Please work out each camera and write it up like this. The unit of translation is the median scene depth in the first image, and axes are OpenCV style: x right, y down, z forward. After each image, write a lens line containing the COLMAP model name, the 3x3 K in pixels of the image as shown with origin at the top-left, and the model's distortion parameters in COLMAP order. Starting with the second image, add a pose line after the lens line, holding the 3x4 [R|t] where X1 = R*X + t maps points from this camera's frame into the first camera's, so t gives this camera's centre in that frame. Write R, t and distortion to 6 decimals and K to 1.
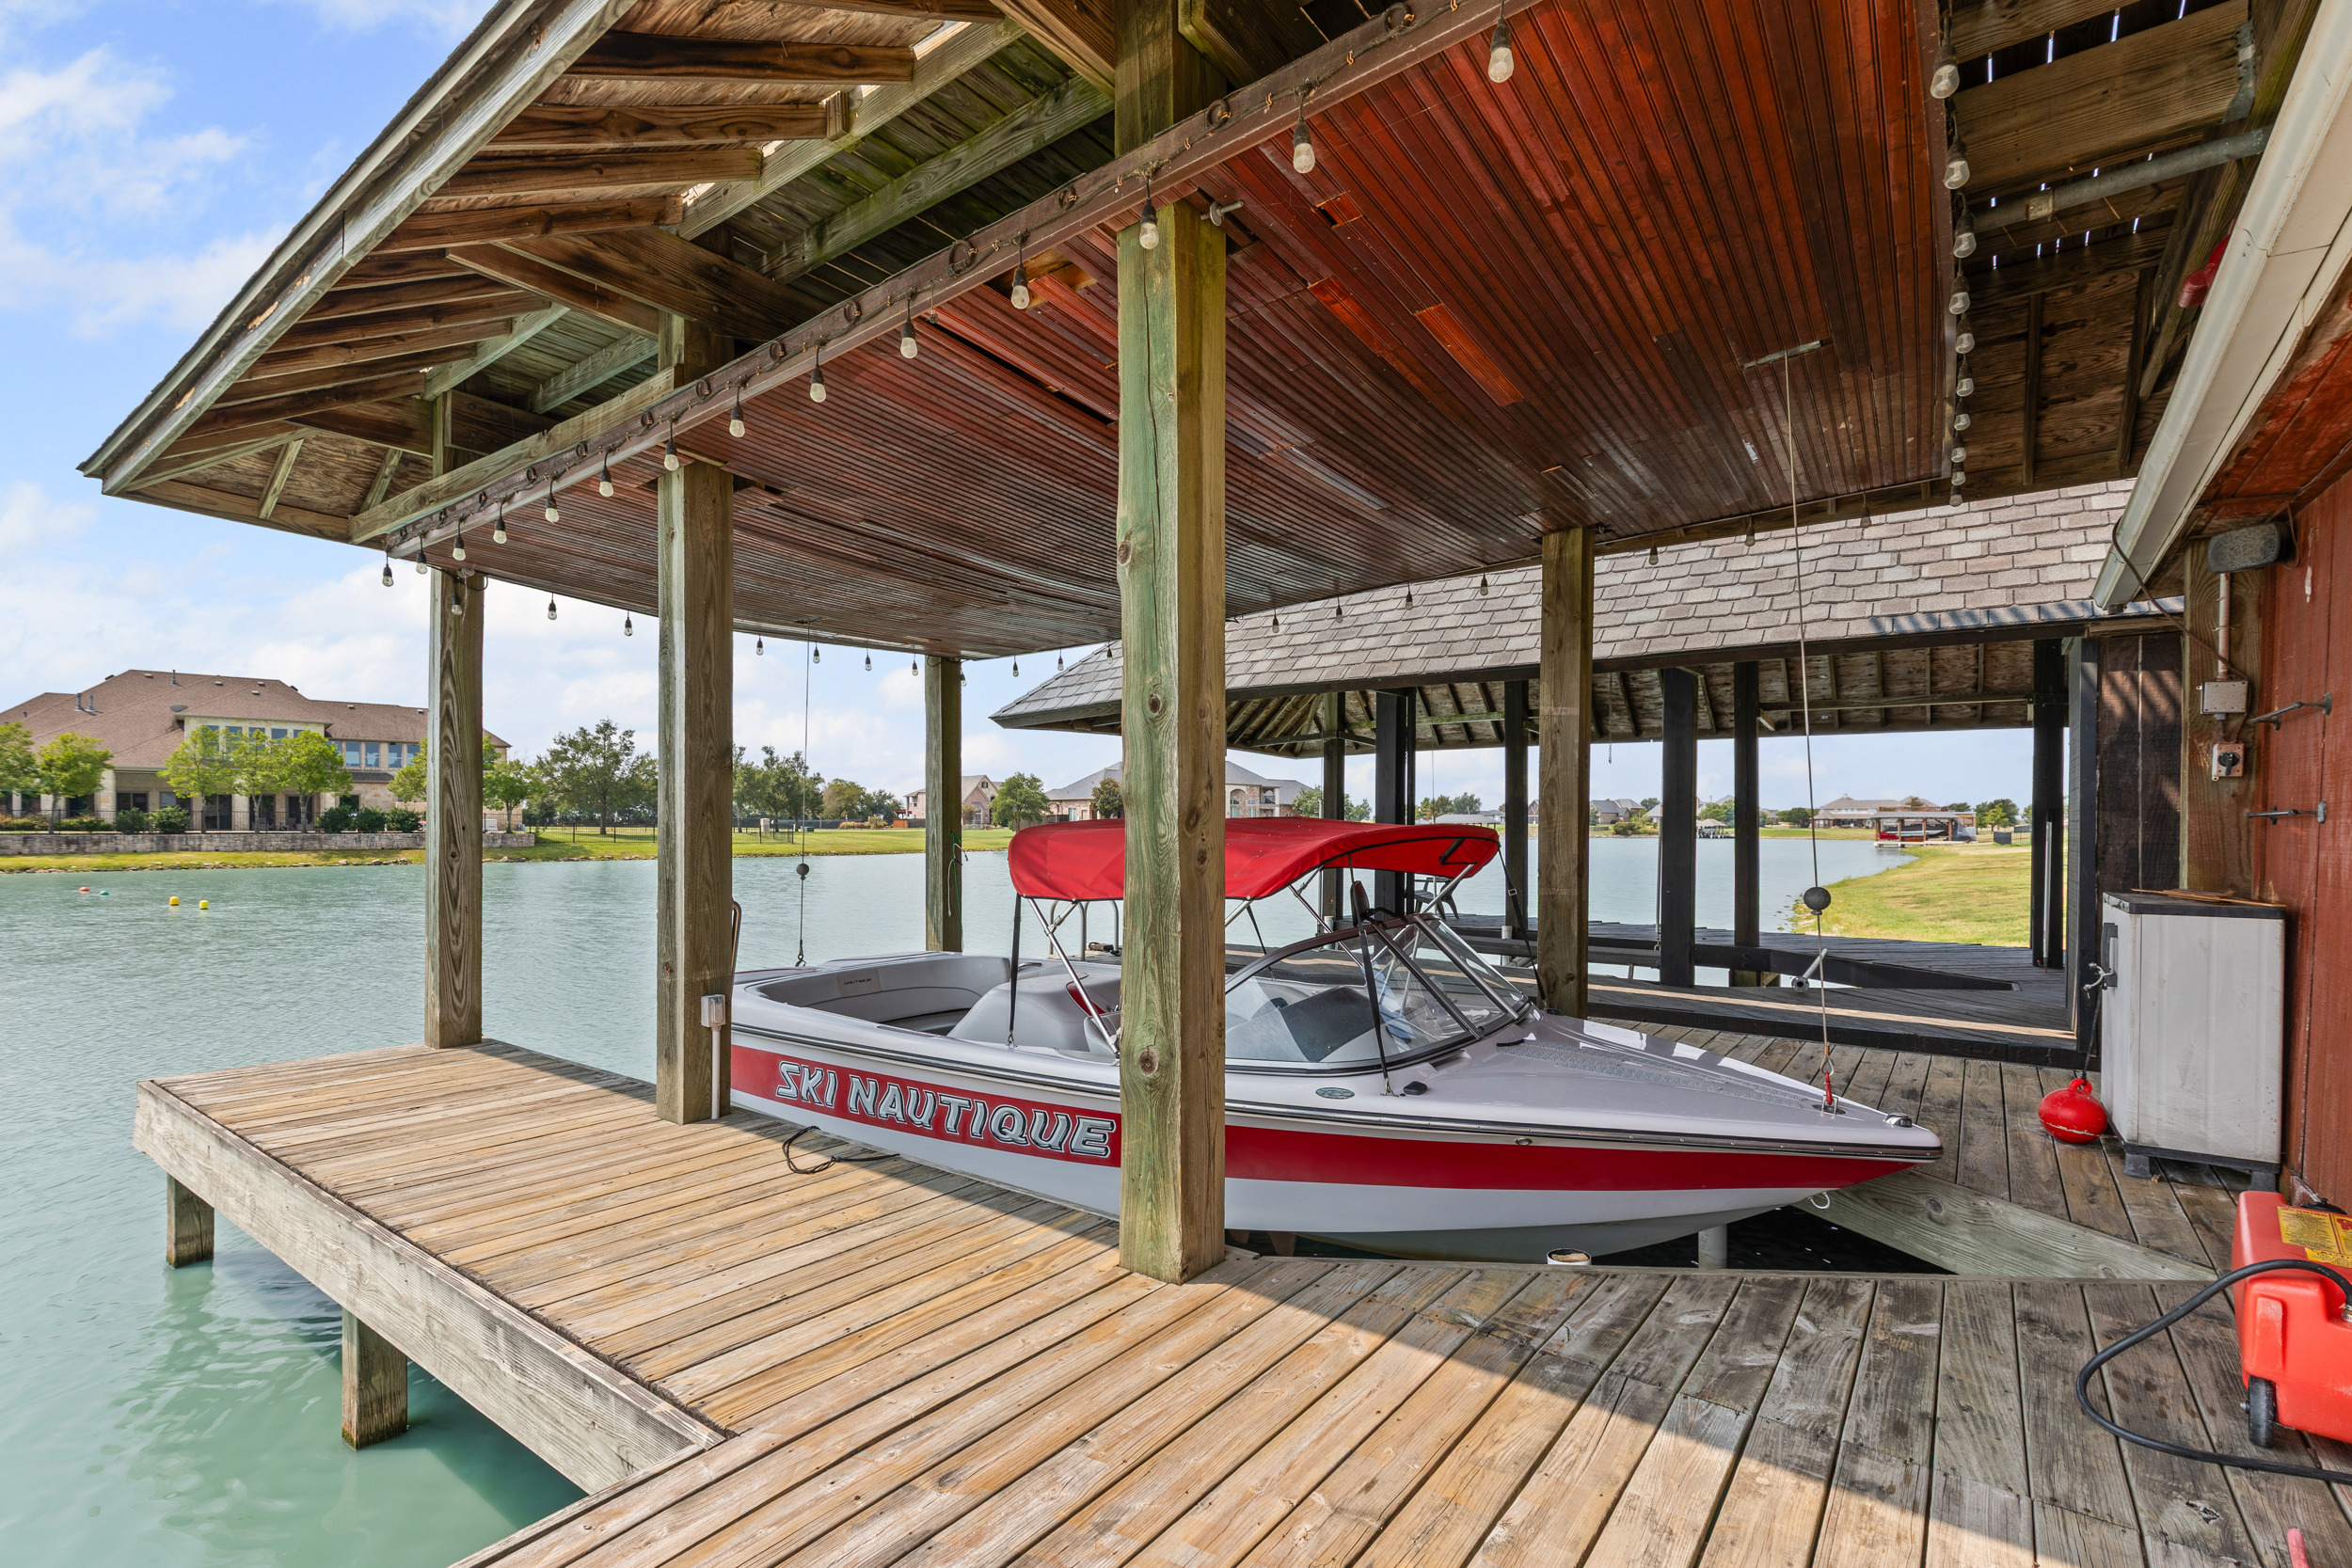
lens RADIAL K [[1051.9, 0, 1173.8], [0, 1051.9, 793.6], [0, 0, 1]] dist [0.005164, -0.000600]
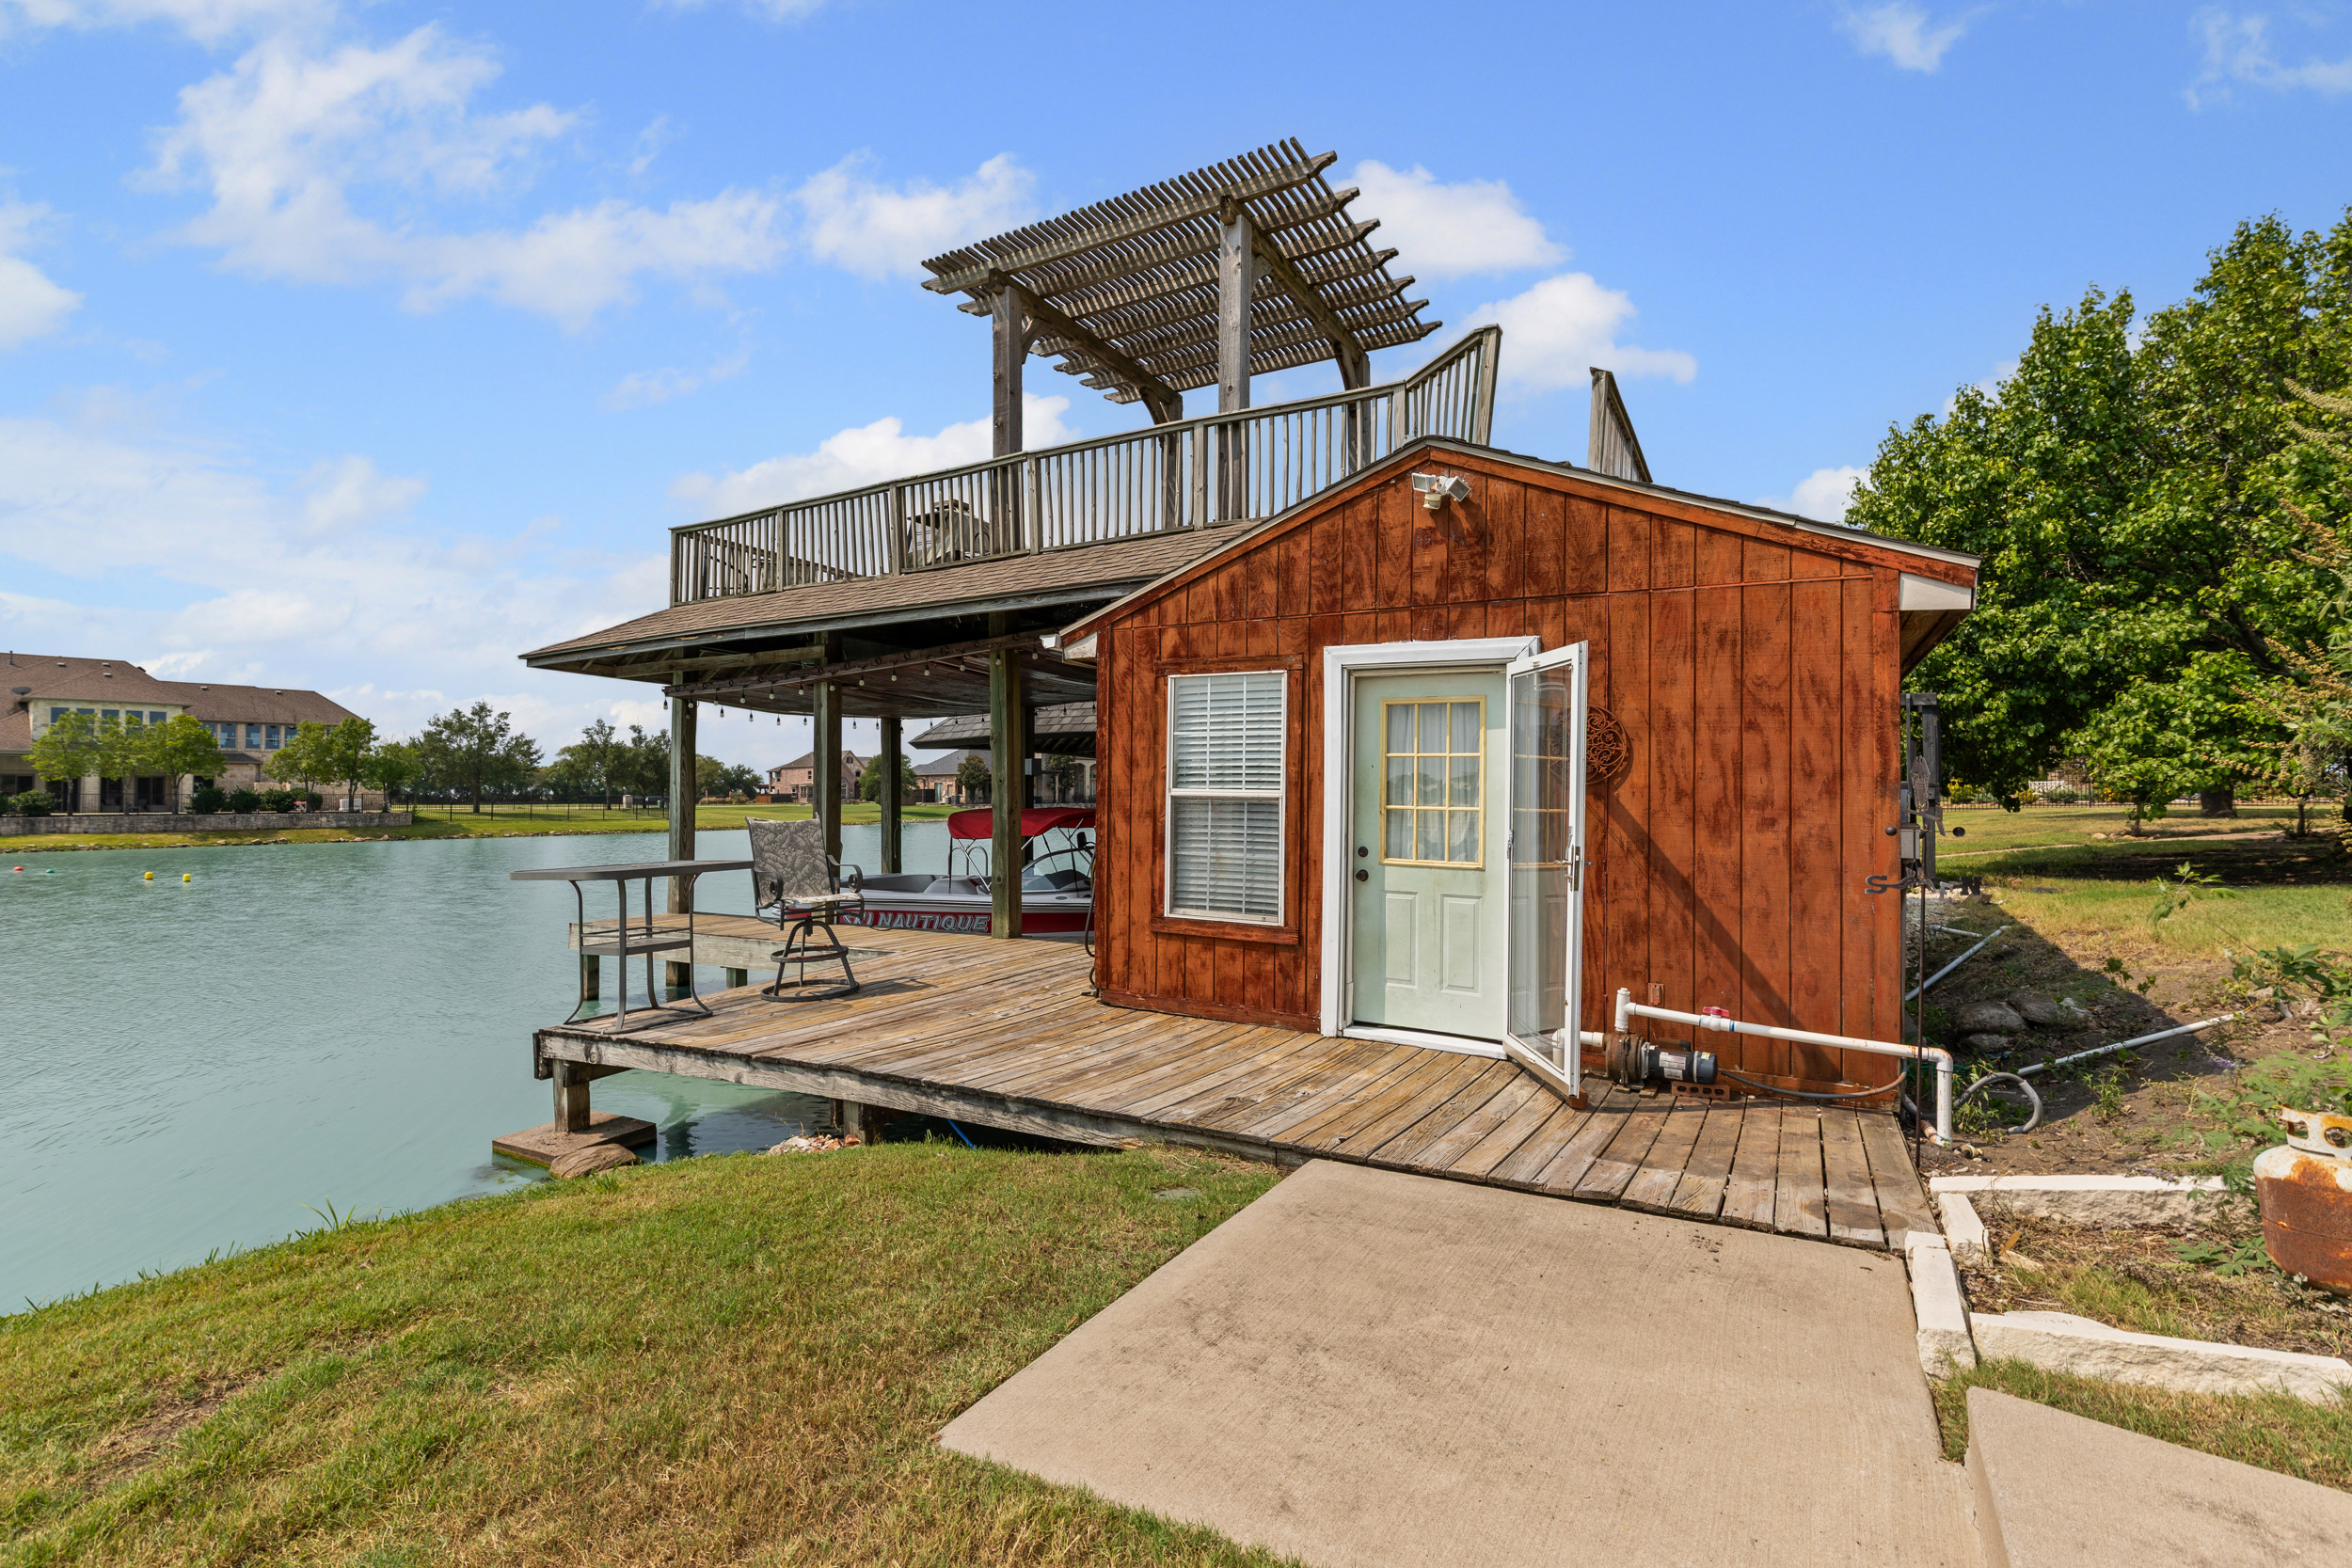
lens RADIAL K [[1064.5, 0, 1179.7], [0, 1064.5, 788.3], [0, 0, 1]] dist [0.003301, -0.000335]
pose [[0.991378, -0.007544, 0.130816, 0.005681], [0.004519, 0.999716, 0.023409, -0.006896], [-0.130955, -0.022616, 0.991130, -0.136445]]
